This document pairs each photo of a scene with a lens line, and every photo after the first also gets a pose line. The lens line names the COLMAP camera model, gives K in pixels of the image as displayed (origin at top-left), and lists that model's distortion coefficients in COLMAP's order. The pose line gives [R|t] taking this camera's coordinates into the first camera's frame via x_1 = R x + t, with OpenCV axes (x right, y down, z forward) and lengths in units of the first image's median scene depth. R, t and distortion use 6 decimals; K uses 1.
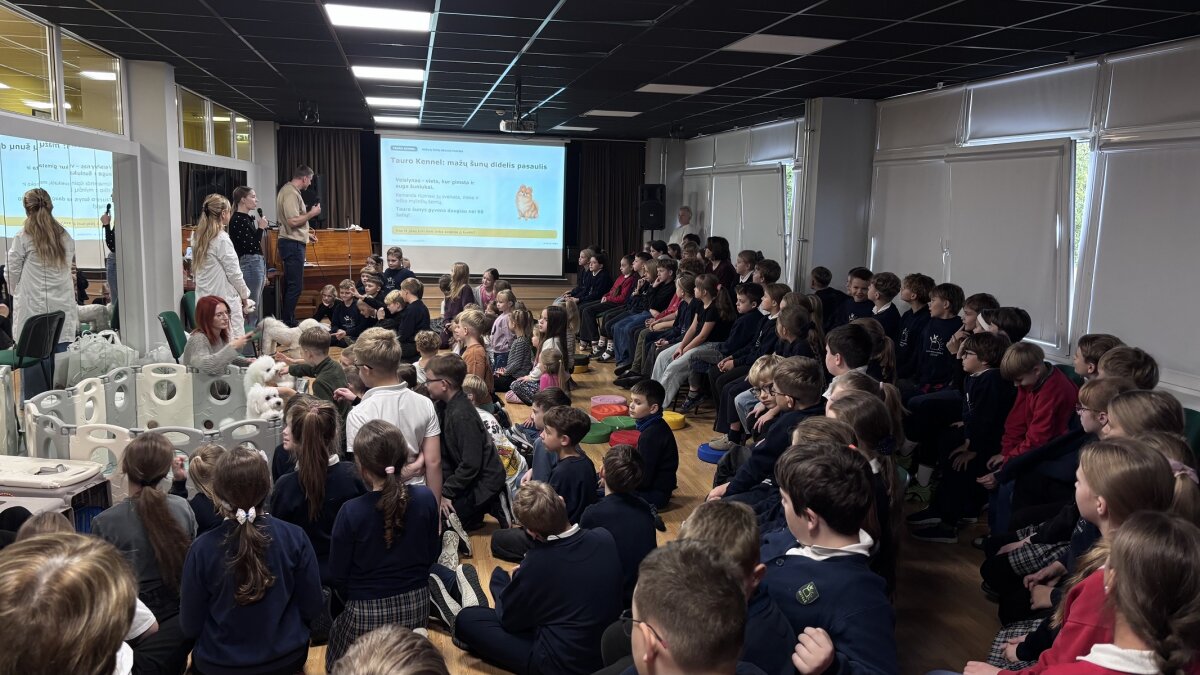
lens RADIAL K [[915.1, 0, 600.0], [0, 915.1, 337.5], [0, 0, 1]] dist [0.000551, 0.002454]
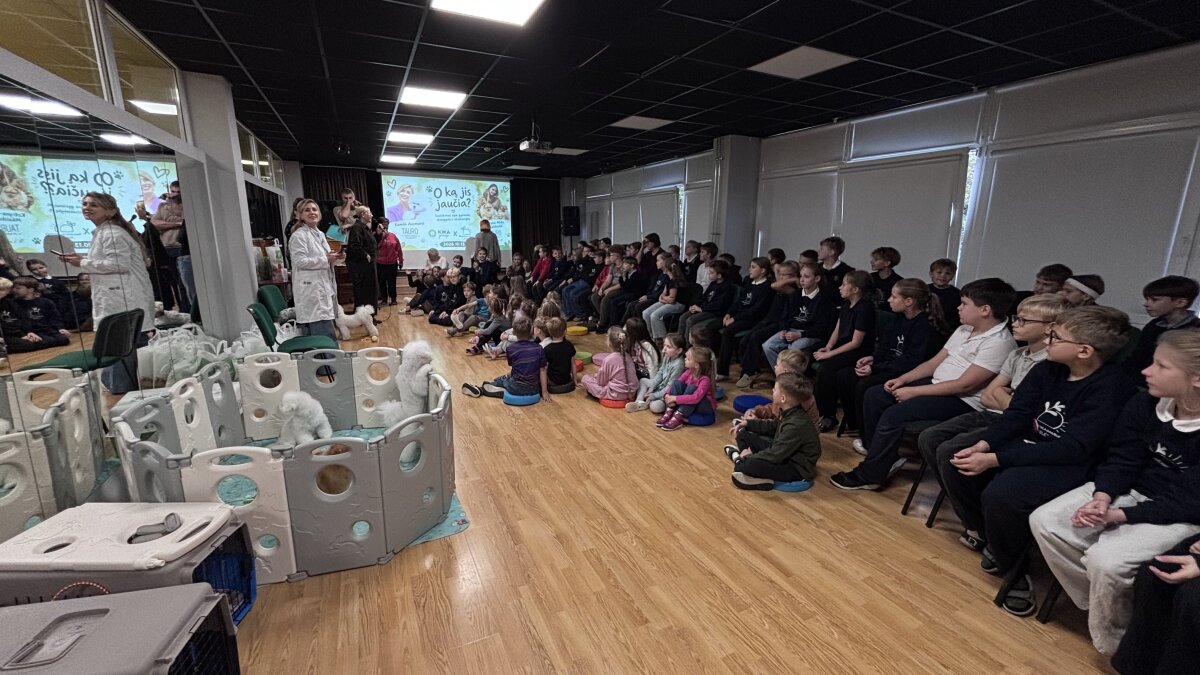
lens RADIAL K [[485.4, 0, 600.0], [0, 485.4, 337.5], [0, 0, 1]] dist [-0.016886, -0.000354]
pose [[0.969038, -0.070672, 0.236581, -0.198326], [0.054451, 0.995739, 0.074418, -0.007601], [-0.240833, -0.059232, 0.968758, 0.324737]]
